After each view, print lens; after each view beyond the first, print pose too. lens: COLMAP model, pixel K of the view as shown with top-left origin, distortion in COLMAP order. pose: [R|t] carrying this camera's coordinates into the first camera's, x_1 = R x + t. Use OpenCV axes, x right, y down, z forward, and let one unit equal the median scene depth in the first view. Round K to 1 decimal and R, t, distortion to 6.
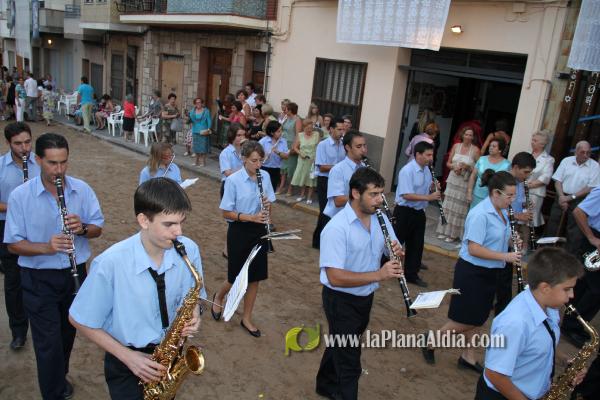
lens RADIAL K [[514.5, 0, 320.2], [0, 514.5, 194.8], [0, 0, 1]] dist [-0.164004, 0.125601]
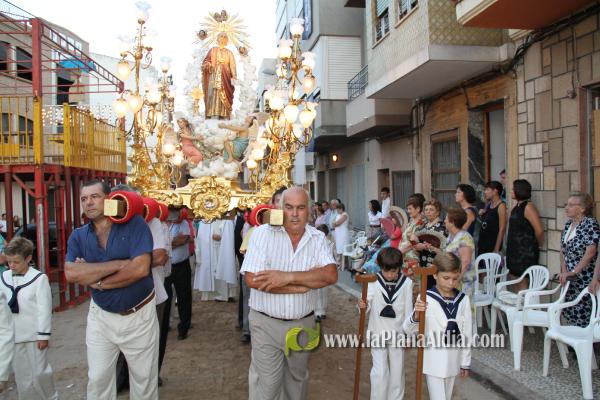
lens RADIAL K [[514.5, 0, 299.4], [0, 514.5, 201.1], [0, 0, 1]] dist [-0.164004, 0.125601]
pose [[0.815449, -0.110446, -0.568194, -0.396507], [-0.035426, 0.970264, -0.239443, -0.166672], [0.577743, 0.215383, 0.787288, 0.871685]]
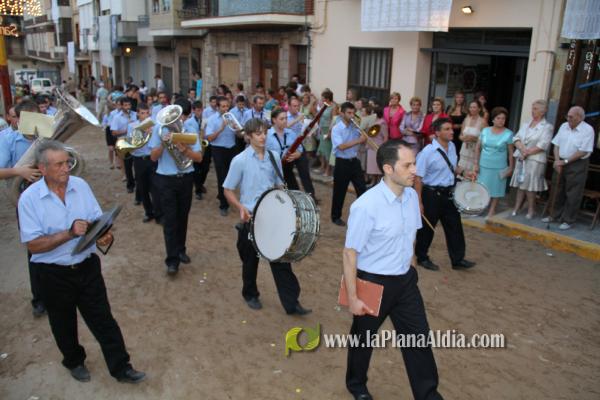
lens RADIAL K [[514.5, 0, 312.3], [0, 514.5, 194.4], [0, 0, 1]] dist [-0.164004, 0.125601]
pose [[0.983576, -0.031920, -0.177650, 0.086652], [0.034605, 0.999329, 0.012037, 0.022828], [0.177146, -0.017987, 0.984020, -0.062969]]
